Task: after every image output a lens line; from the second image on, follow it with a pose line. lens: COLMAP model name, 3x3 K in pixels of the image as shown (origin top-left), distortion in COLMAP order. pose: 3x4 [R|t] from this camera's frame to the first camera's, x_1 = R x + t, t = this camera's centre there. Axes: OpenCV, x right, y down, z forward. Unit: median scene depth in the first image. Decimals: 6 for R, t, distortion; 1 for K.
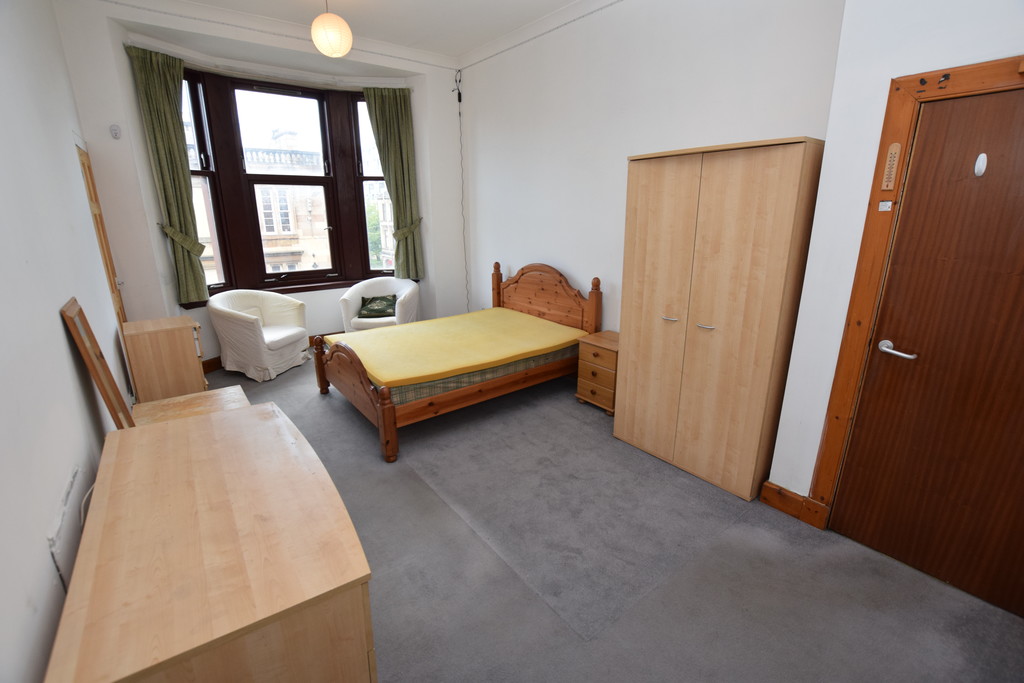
lens RADIAL K [[450.5, 0, 512.8], [0, 450.5, 343.6], [0, 0, 1]] dist [-0.030559, 0.003564]
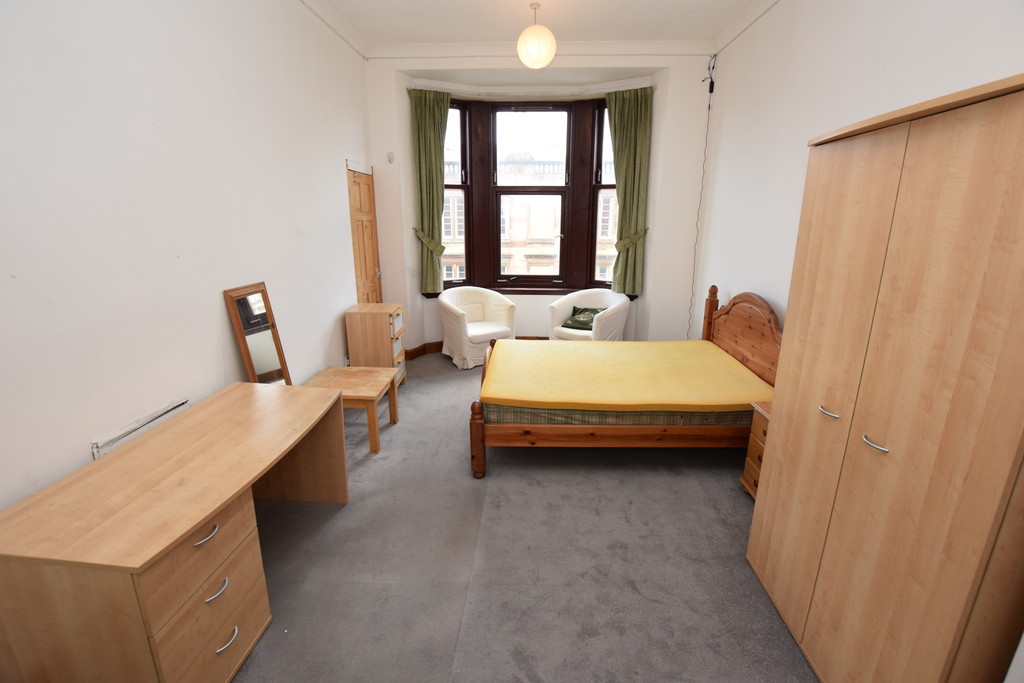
lens RADIAL K [[450.5, 0, 515.5], [0, 450.5, 345.0], [0, 0, 1]] dist [-0.030559, 0.003564]
pose [[0.765223, 0.177998, -0.618668, 0.334784], [-0.185303, 0.981245, 0.053116, -0.084364], [0.616519, 0.073996, 0.783855, 0.253201]]
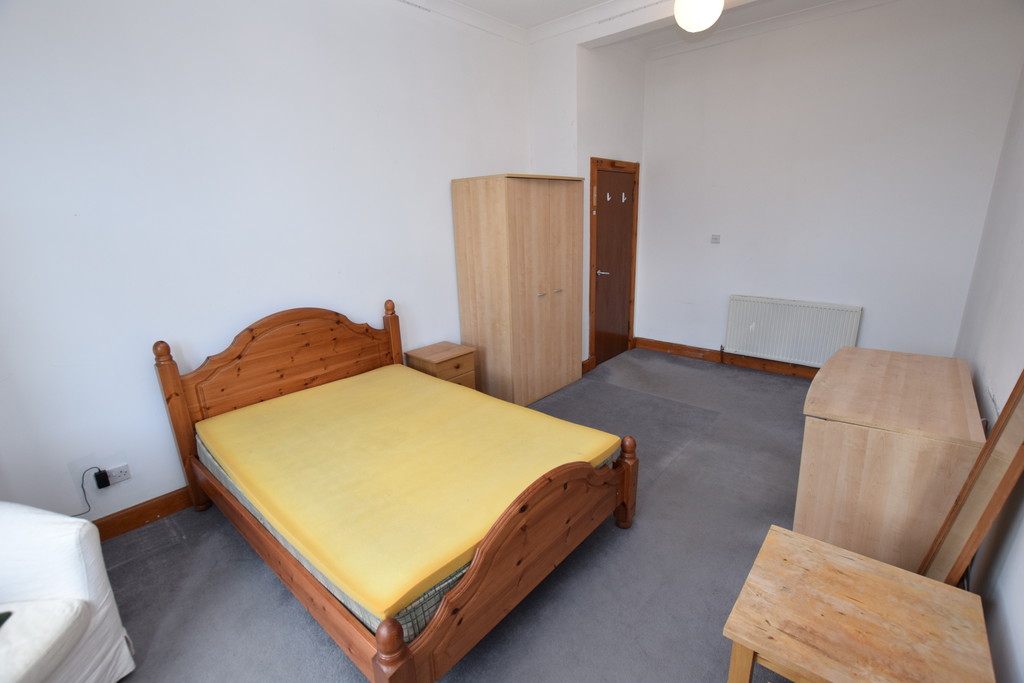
lens RADIAL K [[450.5, 0, 517.8], [0, 450.5, 345.6], [0, 0, 1]] dist [-0.030559, 0.003564]
pose [[-0.194155, -0.265600, 0.944331, -0.883438], [0.306765, 0.897930, 0.315621, -0.333034], [-0.931772, 0.350967, -0.092861, 1.107650]]
